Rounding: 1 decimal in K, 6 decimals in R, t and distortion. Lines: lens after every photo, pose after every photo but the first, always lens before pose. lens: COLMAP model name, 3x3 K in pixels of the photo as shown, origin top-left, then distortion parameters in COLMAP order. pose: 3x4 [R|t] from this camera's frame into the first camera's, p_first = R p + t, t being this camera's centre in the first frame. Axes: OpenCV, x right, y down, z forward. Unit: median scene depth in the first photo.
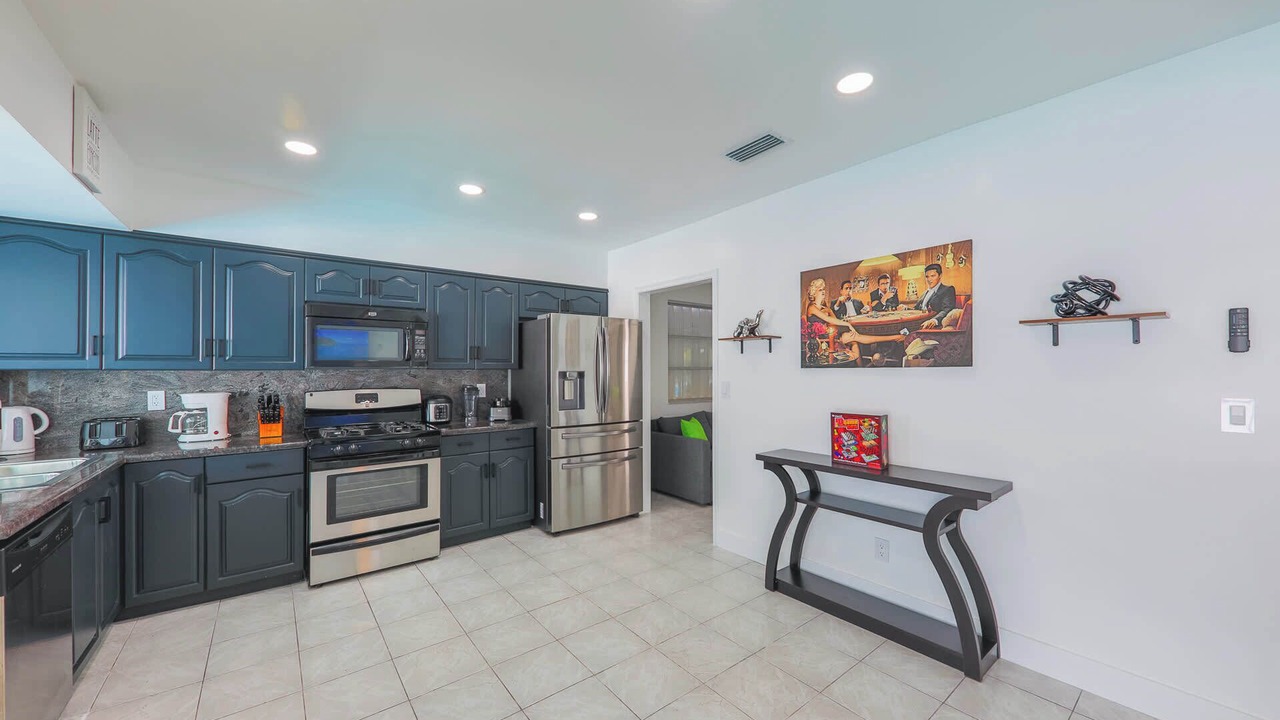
lens RADIAL K [[468.8, 0, 636.9], [0, 468.8, 365.5], [0, 0, 1]] dist [0.011914, -0.006251]
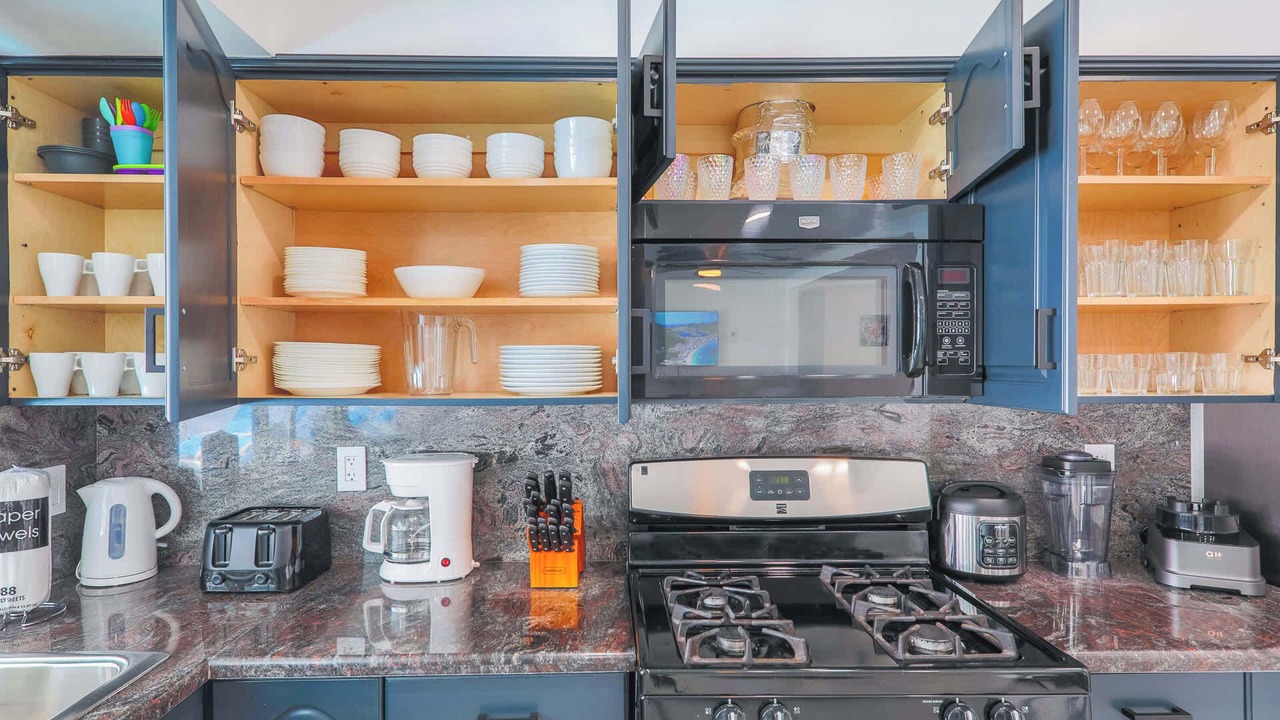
lens RADIAL K [[681.7, 0, 613.1], [0, 681.7, 363.3], [0, 0, 1]] dist [0.013587, -0.000846]
pose [[0.798436, -0.002041, -0.602076, -0.362294], [0.004959, 0.999983, 0.003186, -0.019179], [0.602060, -0.005530, 0.798432, 0.520189]]
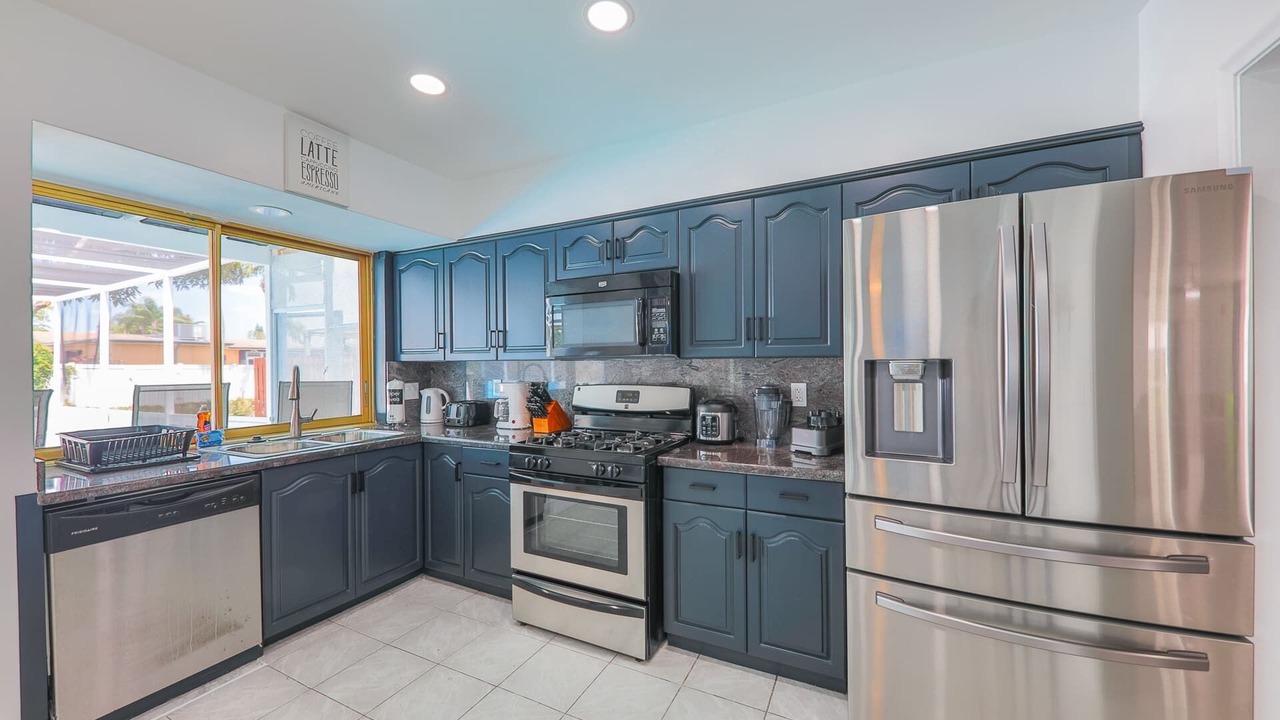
lens RADIAL K [[468.8, 0, 636.9], [0, 468.8, 365.5], [0, 0, 1]] dist [0.011914, -0.006251]
pose [[0.431577, 0.001727, -0.902074, 0.116619], [0.011545, 0.999906, 0.007438, 0.012636], [0.902002, -0.013624, 0.431517, 0.659690]]
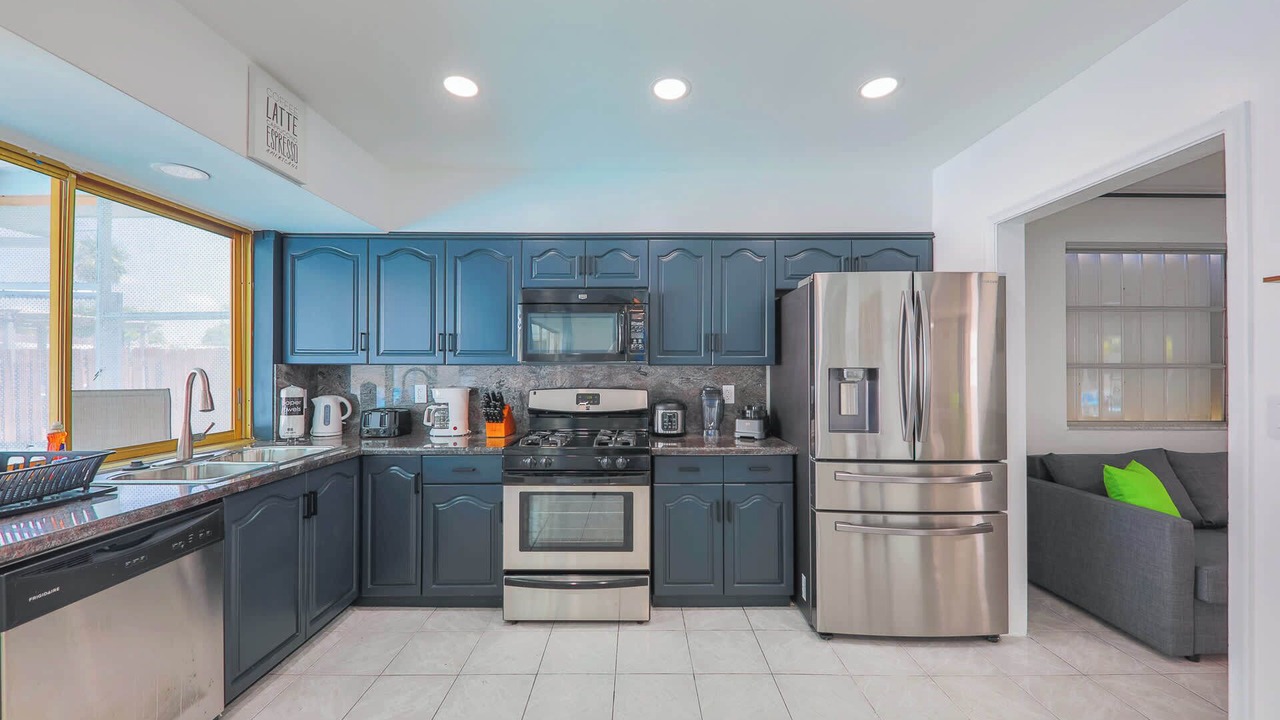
lens RADIAL K [[468.8, 0, 636.9], [0, 468.8, 365.5], [0, 0, 1]] dist [0.011914, -0.006251]
pose [[0.789801, -0.002049, -0.613359, 0.009781], [0.001007, 0.999997, -0.002045, 0.010649], [0.613362, 0.000998, 0.789801, 0.375459]]
